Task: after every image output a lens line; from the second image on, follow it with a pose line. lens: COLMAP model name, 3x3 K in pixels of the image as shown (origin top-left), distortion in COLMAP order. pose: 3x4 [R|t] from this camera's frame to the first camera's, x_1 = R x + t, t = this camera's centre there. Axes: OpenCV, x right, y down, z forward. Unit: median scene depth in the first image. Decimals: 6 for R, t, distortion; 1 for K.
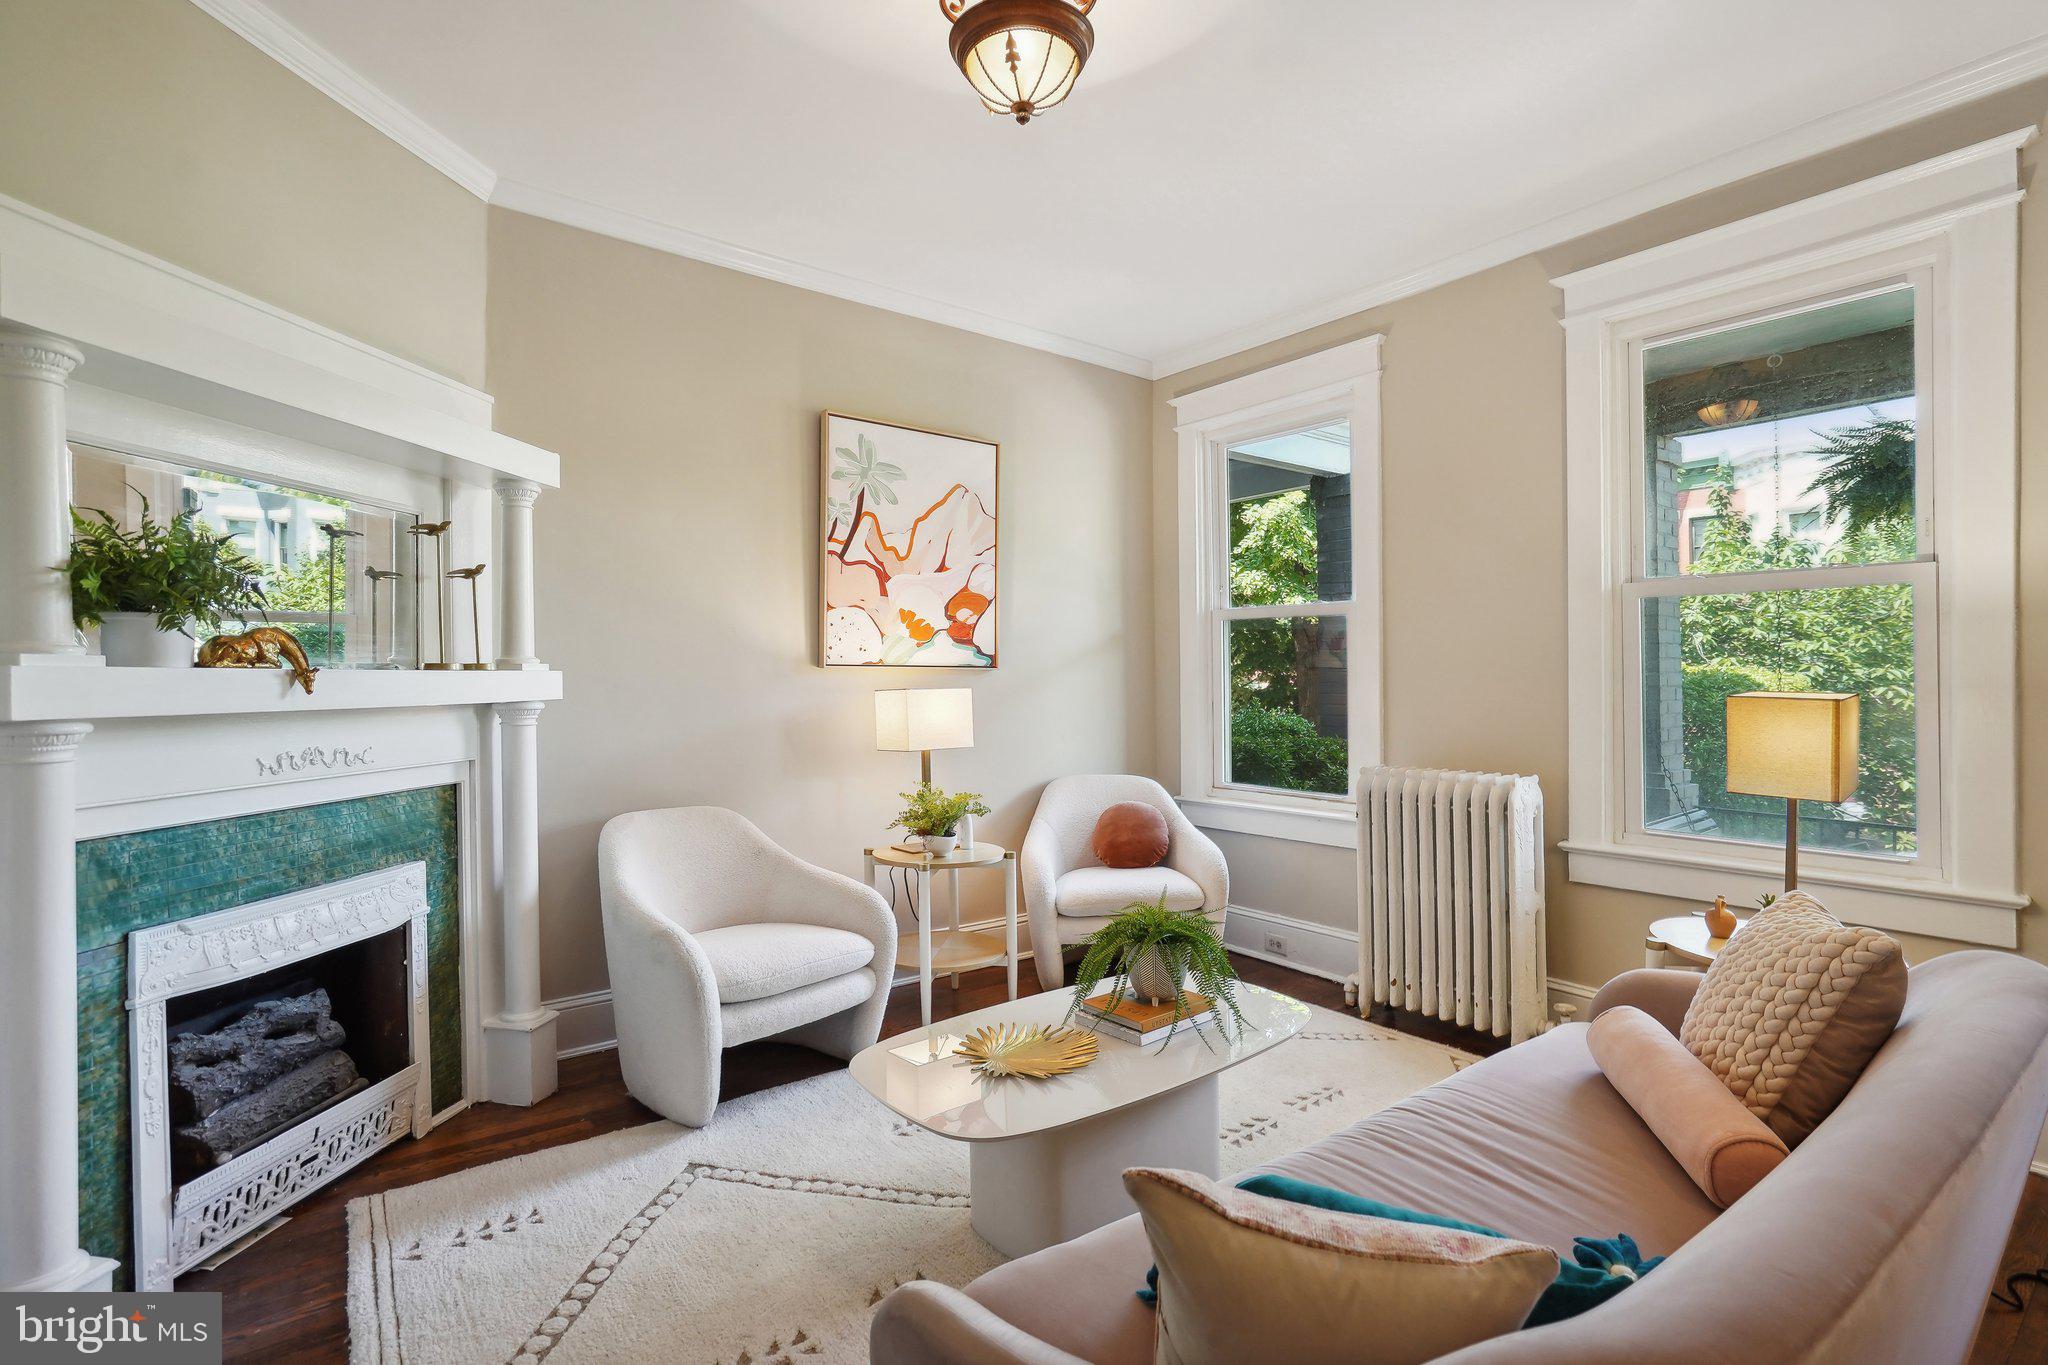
lens RADIAL K [[958.2, 0, 1068.8], [0, 958.2, 651.0], [0, 0, 1]] dist [-0.000021, 0.000555]
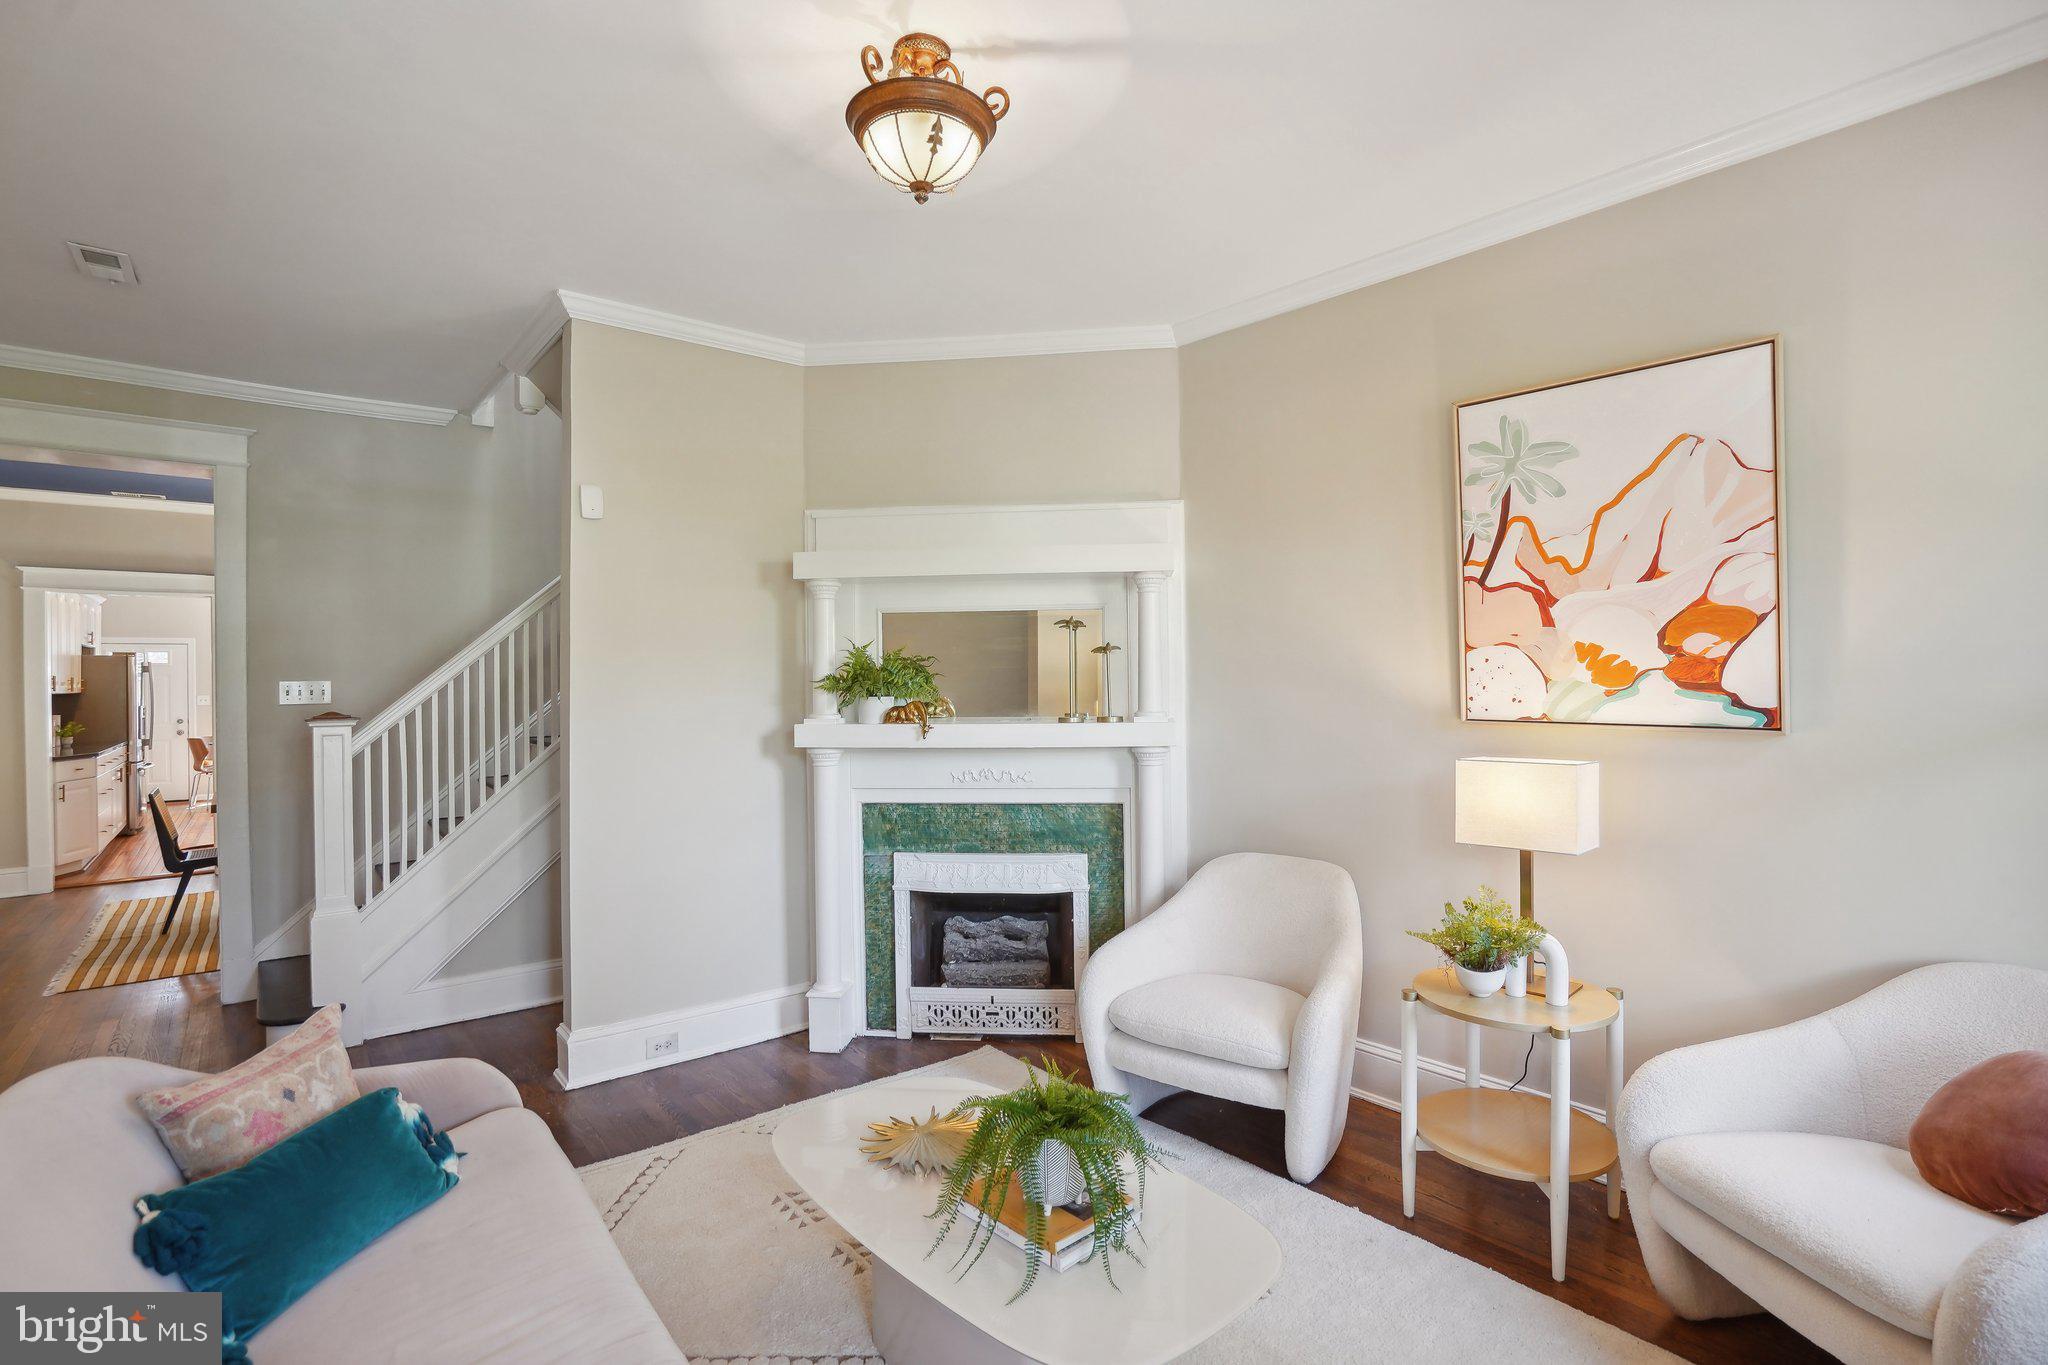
lens RADIAL K [[1001.1, 0, 1024.0], [0, 1001.1, 682.5], [0, 0, 1]] dist [-0.024155, 0.000089]
pose [[0.032241, 0.003251, -0.999475, 0.565078], [0.032759, 0.999454, 0.004308, -0.032500], [0.998943, -0.032881, 0.032117, 0.599723]]
